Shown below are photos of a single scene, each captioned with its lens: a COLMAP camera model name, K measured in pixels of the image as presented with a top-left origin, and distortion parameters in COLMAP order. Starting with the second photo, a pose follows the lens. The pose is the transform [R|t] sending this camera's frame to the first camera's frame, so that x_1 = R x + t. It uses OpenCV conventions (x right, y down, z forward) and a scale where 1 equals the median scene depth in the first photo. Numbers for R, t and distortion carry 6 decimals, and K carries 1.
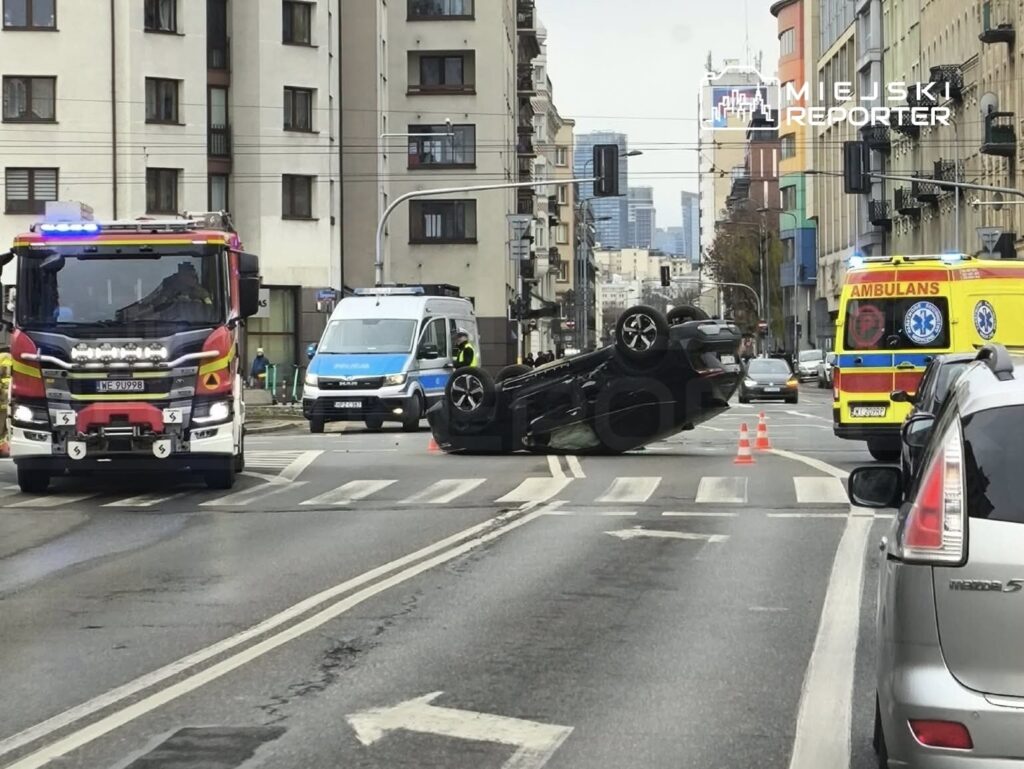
lens RADIAL K [[3672.5, 0, 478.4], [0, 3672.5, 384.5], [0, 0, 1]] dist [-0.021810, 0.000000]
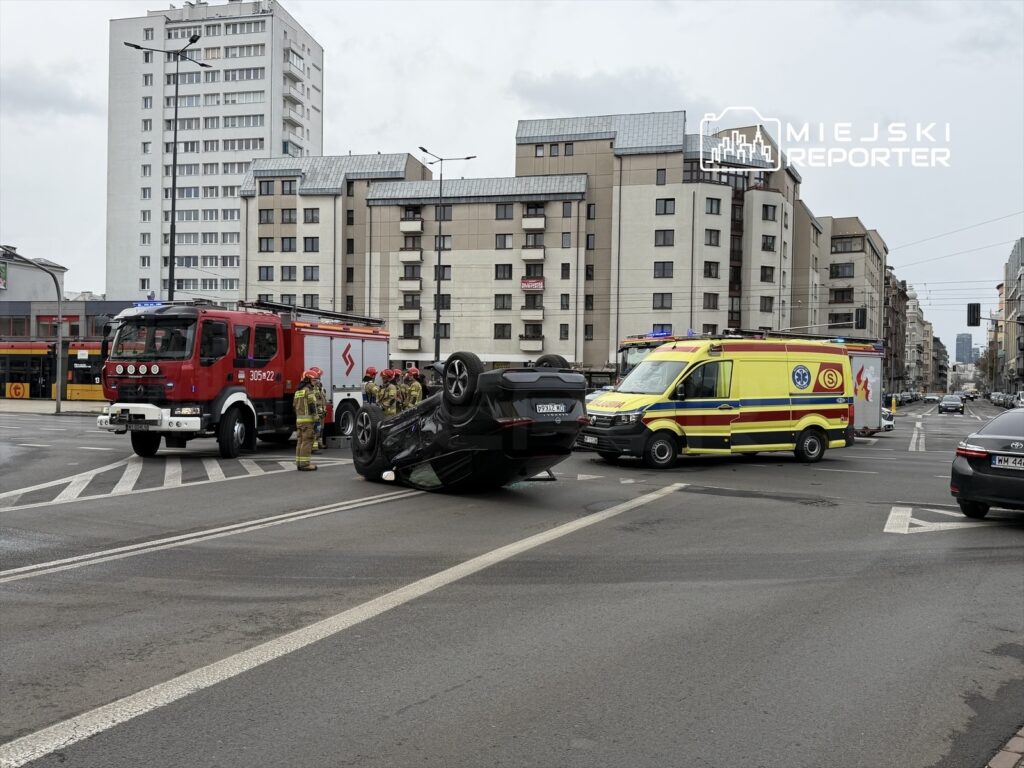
lens RADIAL K [[827.8, 0, 518.3], [0, 827.8, 392.1], [0, 0, 1]] dist [0.112829, -0.061551]
pose [[0.899106, 0.029748, -0.436719, 0.065607], [-0.029729, 0.999534, 0.006880, -0.005207], [0.436720, 0.006798, 0.899572, 0.332490]]
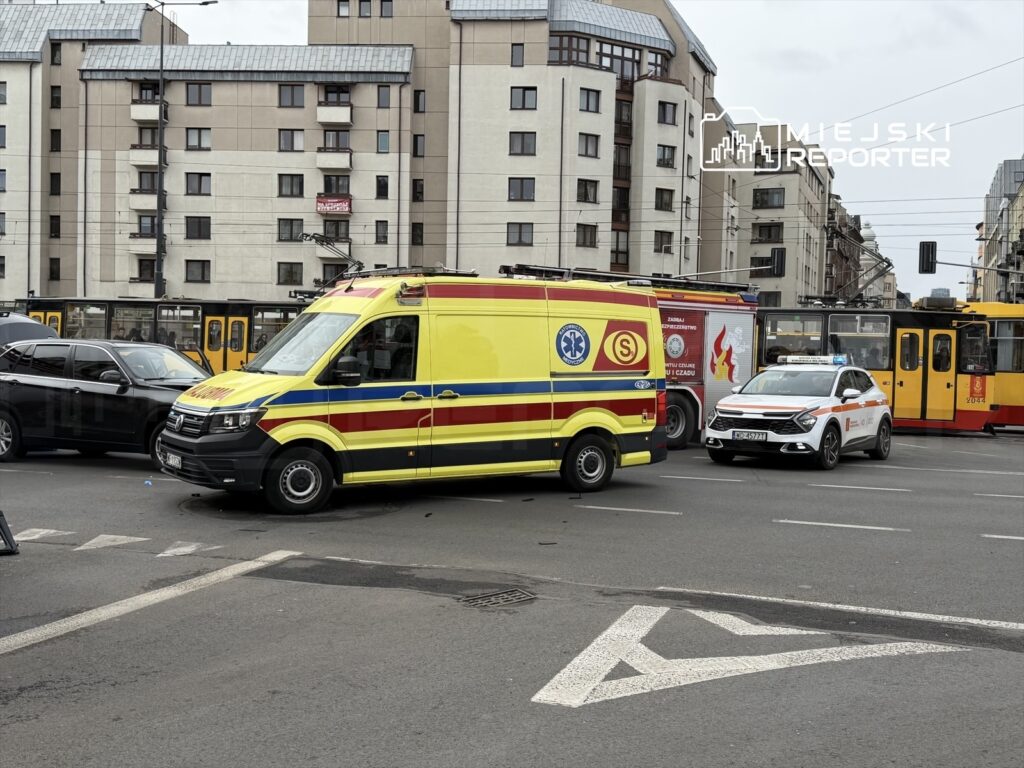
lens RADIAL K [[1139.3, 0, 499.7], [0, 1139.3, 400.8], [0, 0, 1]] dist [0.093662, 0.000000]
pose [[0.947009, 0.043971, -0.318184, 0.073748], [-0.034113, 0.998752, 0.036491, -0.006279], [0.319391, -0.023703, 0.947326, 0.366637]]
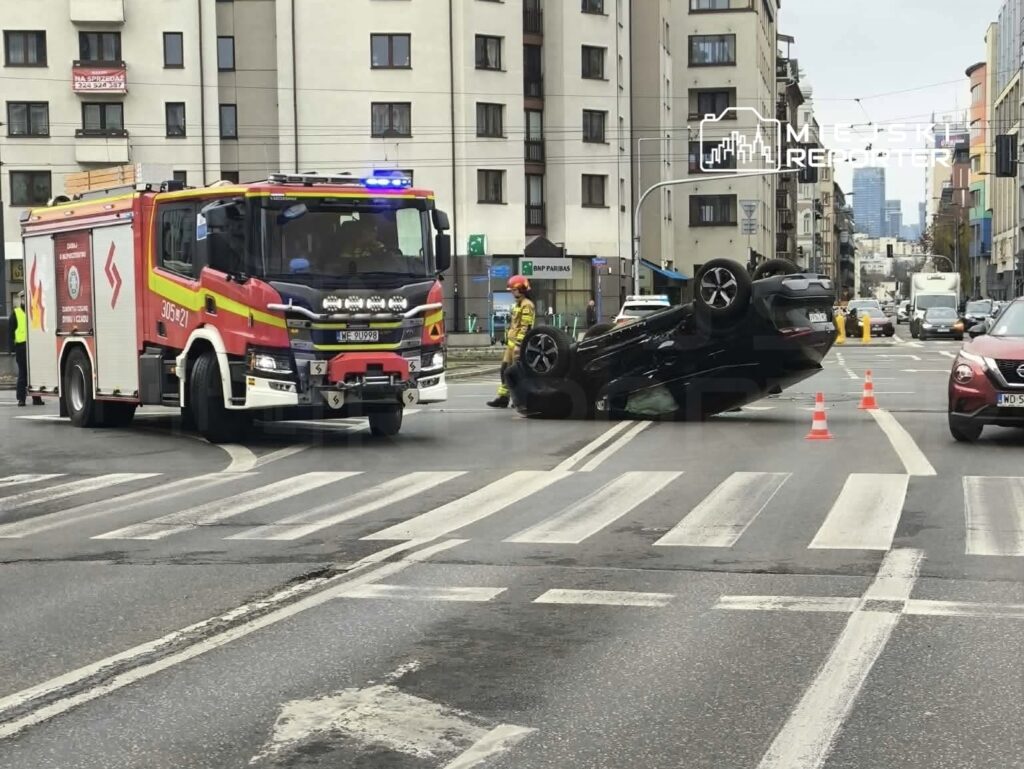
lens RADIAL K [[2168.5, 0, 497.5], [0, 2168.5, 453.1], [0, 0, 1]] dist [0.085602, 0.000000]
pose [[0.990861, 0.006188, -0.134743, 0.025836], [0.002021, 0.998154, 0.060702, -0.002524], [0.134870, -0.060420, 0.989020, 0.188375]]
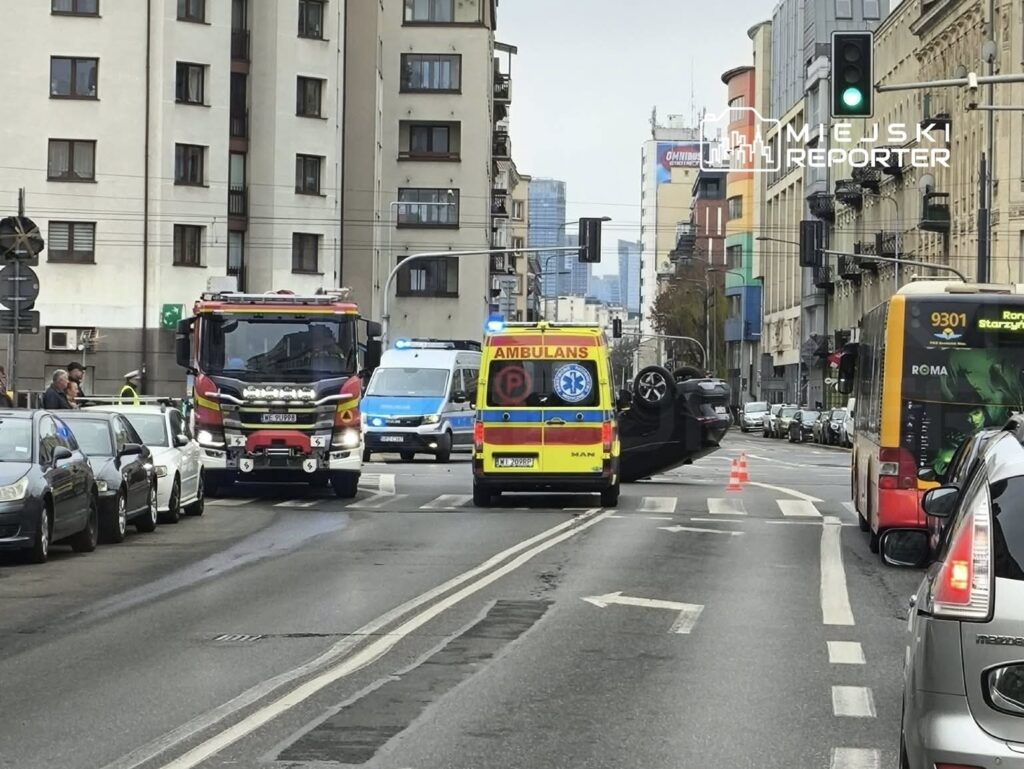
lens RADIAL K [[3672.5, 0, 512.3], [0, 3672.5, 379.3], [0, 0, 1]] dist [-0.021810, 0.000000]
pose [[0.999298, 0.025373, 0.027567, -0.016739], [-0.025002, 0.999593, -0.013713, 0.000825], [-0.027904, 0.013014, 0.999526, -0.115380]]
